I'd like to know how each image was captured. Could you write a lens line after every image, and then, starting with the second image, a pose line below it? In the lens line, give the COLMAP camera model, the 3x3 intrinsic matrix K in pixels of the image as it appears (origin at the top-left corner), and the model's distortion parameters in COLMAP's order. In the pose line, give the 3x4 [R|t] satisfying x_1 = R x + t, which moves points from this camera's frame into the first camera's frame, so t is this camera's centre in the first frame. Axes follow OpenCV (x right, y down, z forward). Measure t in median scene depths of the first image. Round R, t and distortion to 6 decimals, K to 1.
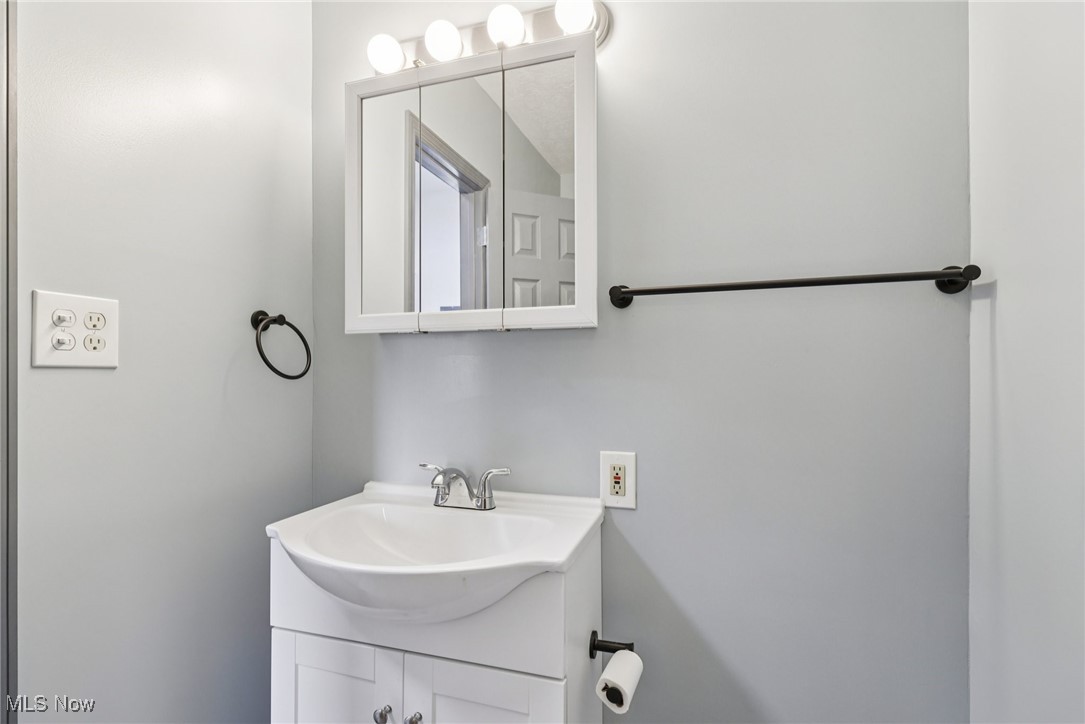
lens RADIAL K [[507.7, 0, 543.7], [0, 507.7, 370.8], [0, 0, 1]] dist [-0.002971, 0.001947]
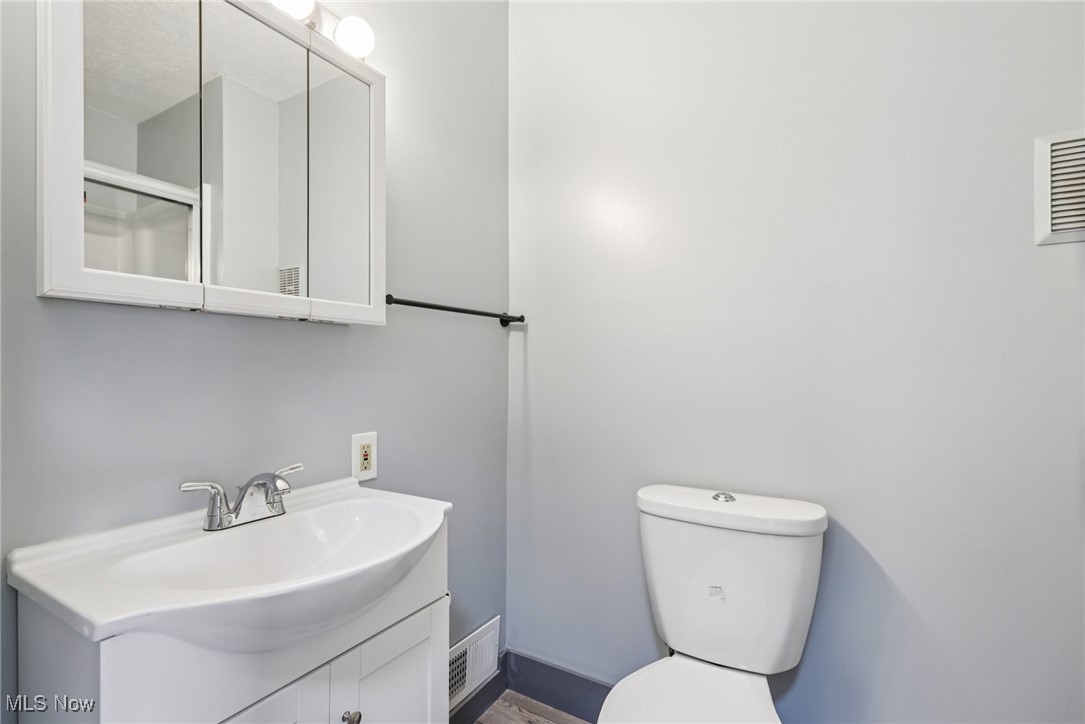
lens RADIAL K [[507.7, 0, 541.7], [0, 507.7, 364.3], [0, 0, 1]] dist [-0.002971, 0.001947]
pose [[0.235967, 0.011391, 0.971694, -0.899067], [-0.005307, 0.999931, -0.010433, 0.011567], [-0.971747, -0.002695, 0.236011, 0.330561]]
